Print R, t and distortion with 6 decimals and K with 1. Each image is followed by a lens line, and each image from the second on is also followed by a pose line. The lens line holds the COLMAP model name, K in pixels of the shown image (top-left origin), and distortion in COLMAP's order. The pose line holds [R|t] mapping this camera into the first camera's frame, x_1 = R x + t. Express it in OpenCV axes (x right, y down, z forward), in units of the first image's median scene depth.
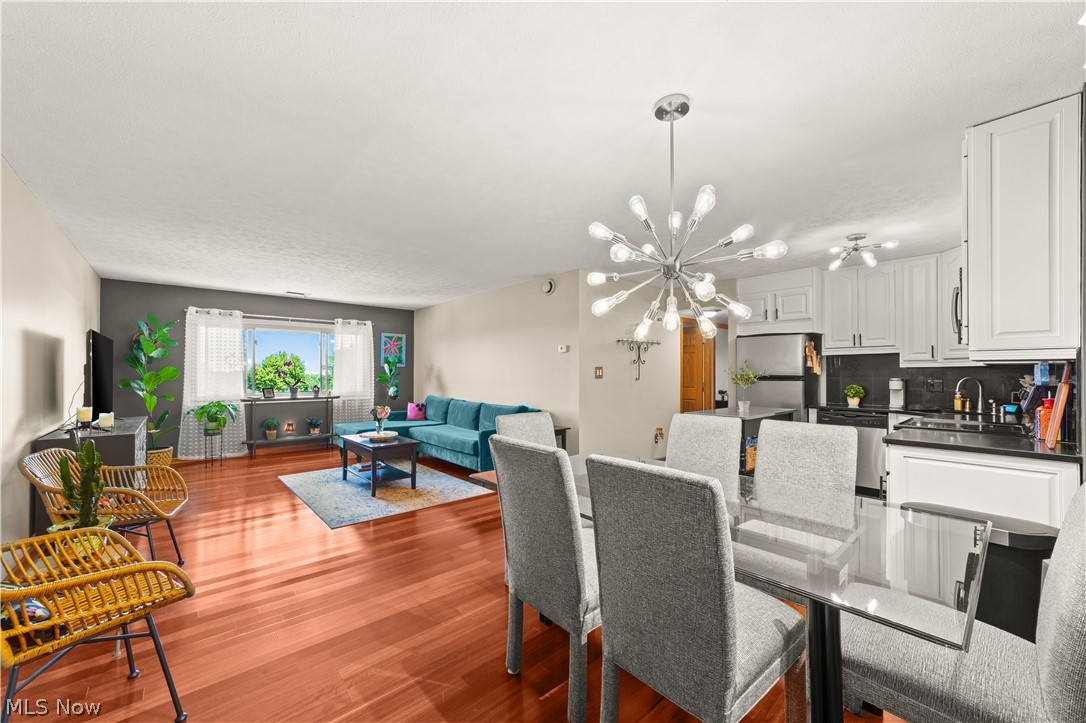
lens RADIAL K [[418.1, 0, 535.6], [0, 418.1, 369.9], [0, 0, 1]] dist [-0.019191, 0.007765]
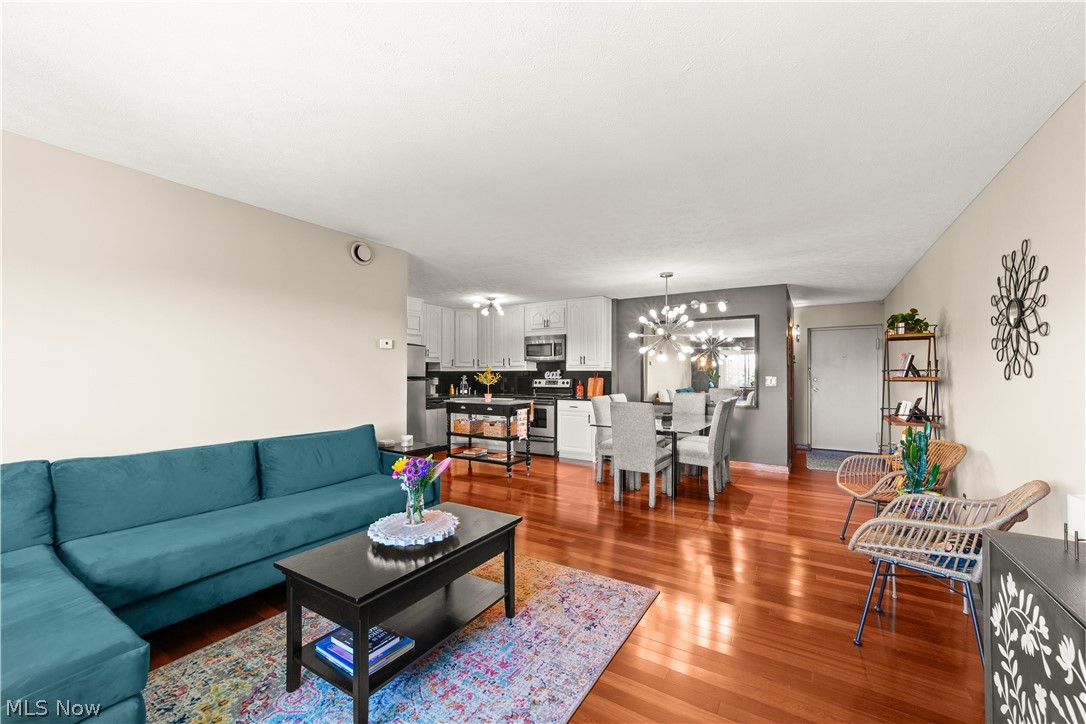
lens RADIAL K [[421.7, 0, 534.2], [0, 421.7, 372.4], [0, 0, 1]] dist [-0.023005, 0.010287]
pose [[-0.263363, 0.003735, 0.964689, -0.603399], [-0.007159, 0.999957, -0.005826, 0.003937], [-0.964670, -0.008440, -0.263326, 0.747155]]
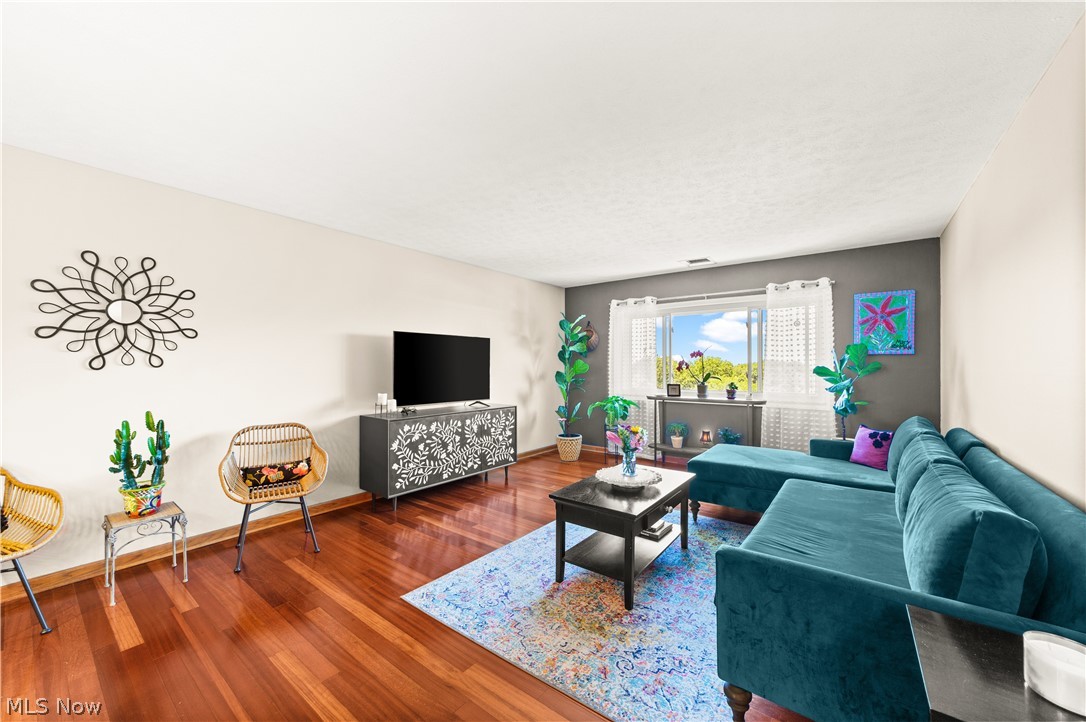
lens RADIAL K [[414.2, 0, 538.3], [0, 414.2, 365.3], [0, 0, 1]] dist [-0.022346, 0.010251]
pose [[0.187034, -0.001612, -0.982352, 0.110147], [0.007668, 0.999971, -0.000180, 0.004106], [0.982323, -0.007499, 0.187041, 0.583889]]
